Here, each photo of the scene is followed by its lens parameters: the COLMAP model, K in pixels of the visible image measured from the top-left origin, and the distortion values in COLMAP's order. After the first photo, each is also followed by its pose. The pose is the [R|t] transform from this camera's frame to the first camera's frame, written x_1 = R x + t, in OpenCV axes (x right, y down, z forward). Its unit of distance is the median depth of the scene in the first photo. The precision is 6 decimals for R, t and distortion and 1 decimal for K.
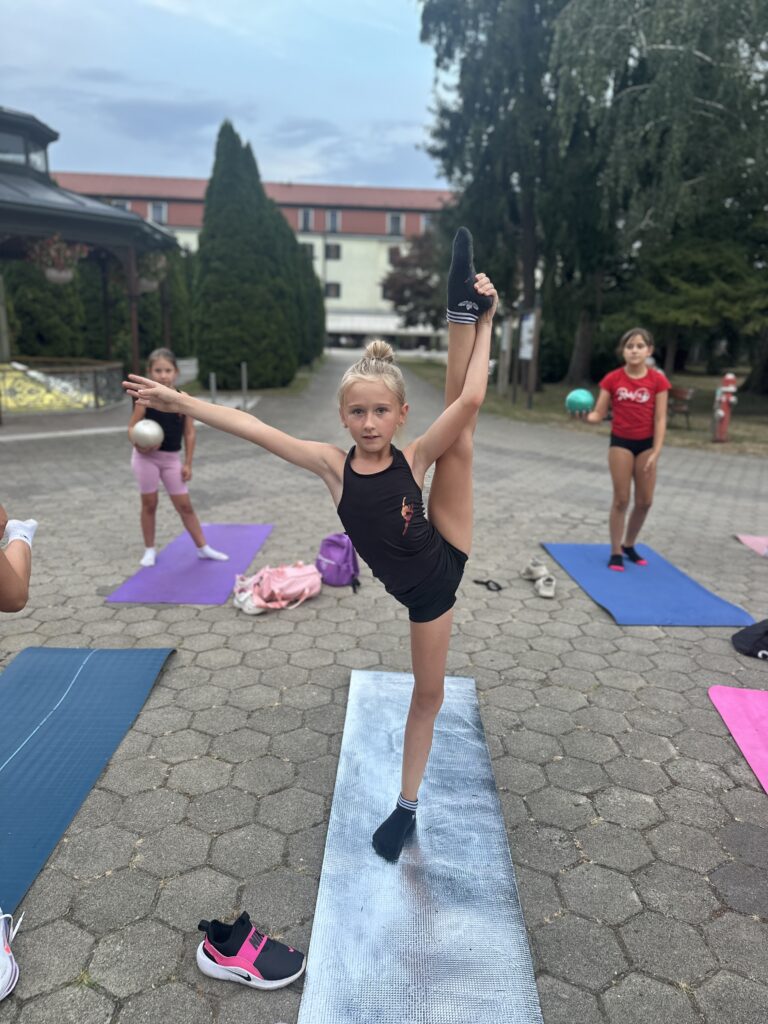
lens RADIAL K [[737.2, 0, 384.7], [0, 737.2, 513.2], [0, 0, 1]] dist [0.037862, -0.042458]
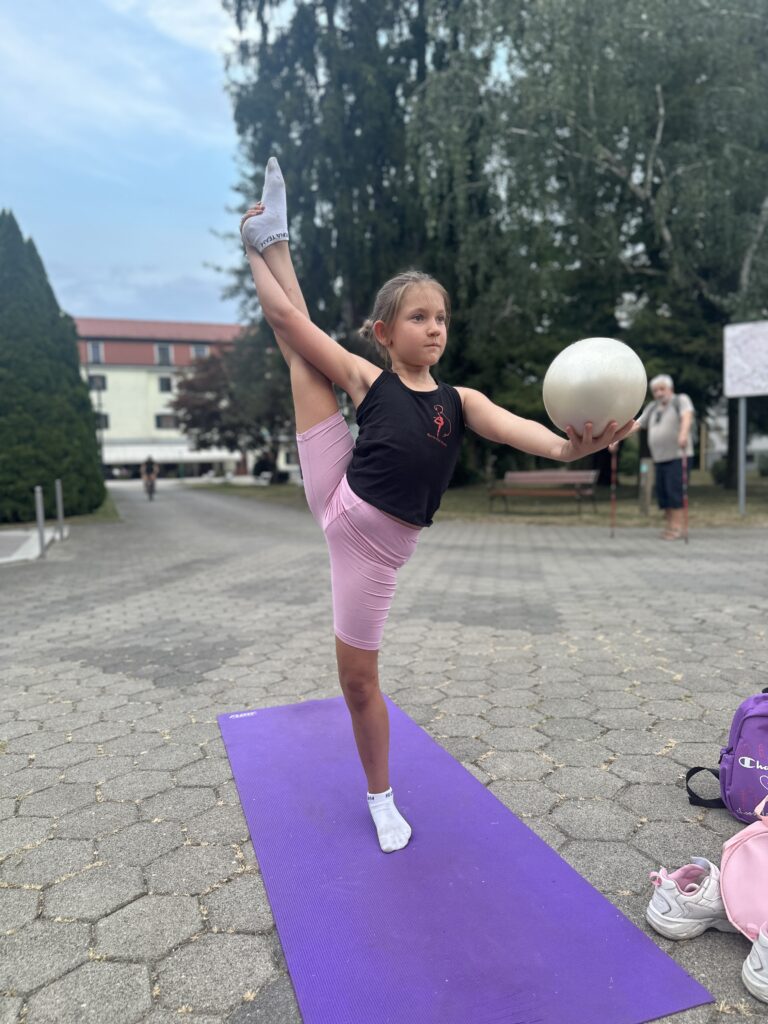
lens RADIAL K [[737.2, 0, 383.6], [0, 737.2, 519.8], [0, 0, 1]] dist [0.037862, -0.042458]
pose [[0.951957, -0.078087, 0.296109, -0.064126], [0.124163, 0.982319, -0.140121, -0.004974], [-0.279932, 0.170155, 0.944820, 0.107387]]
